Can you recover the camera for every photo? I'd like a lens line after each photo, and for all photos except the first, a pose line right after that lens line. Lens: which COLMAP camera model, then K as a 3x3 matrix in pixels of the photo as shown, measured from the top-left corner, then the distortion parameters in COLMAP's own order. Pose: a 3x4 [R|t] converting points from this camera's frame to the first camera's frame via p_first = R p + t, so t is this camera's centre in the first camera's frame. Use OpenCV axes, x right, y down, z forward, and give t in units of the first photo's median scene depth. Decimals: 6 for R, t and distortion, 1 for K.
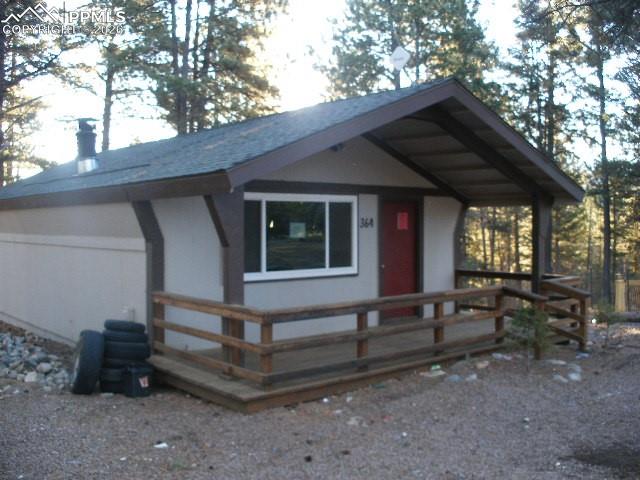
lens RADIAL K [[683.1, 0, 320.0], [0, 683.1, 240.0], [0, 0, 1]] dist [-0.205162, 0.194914]
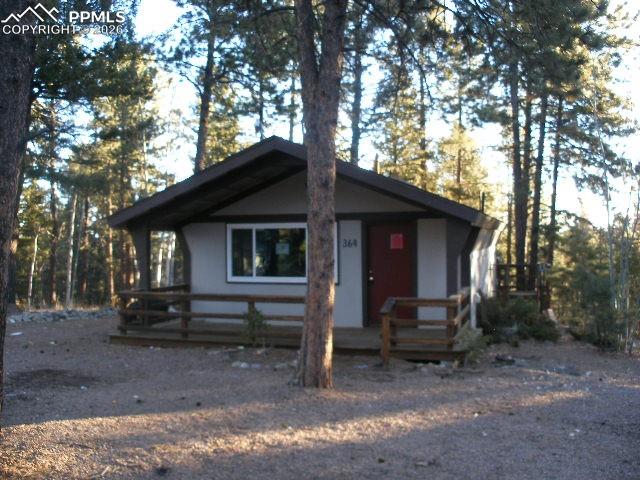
lens RADIAL K [[683.1, 0, 320.0], [0, 683.1, 240.0], [0, 0, 1]] dist [-0.205162, 0.194914]
pose [[0.528087, 0.008893, -0.849144, 1.106432], [-0.009275, 0.999946, 0.004704, -0.036765], [0.849140, 0.005392, 0.528141, 0.294825]]
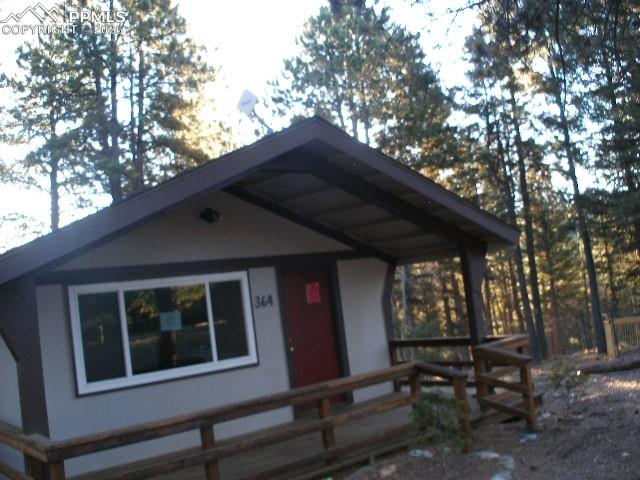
lens RADIAL K [[683.1, 0, 320.0], [0, 683.1, 240.0], [0, 0, 1]] dist [-0.205162, 0.194914]
pose [[0.993007, -0.117826, -0.007412, 0.153571], [0.116522, 0.988246, -0.098956, -0.008562], [0.018985, 0.097400, 0.995064, 0.154966]]
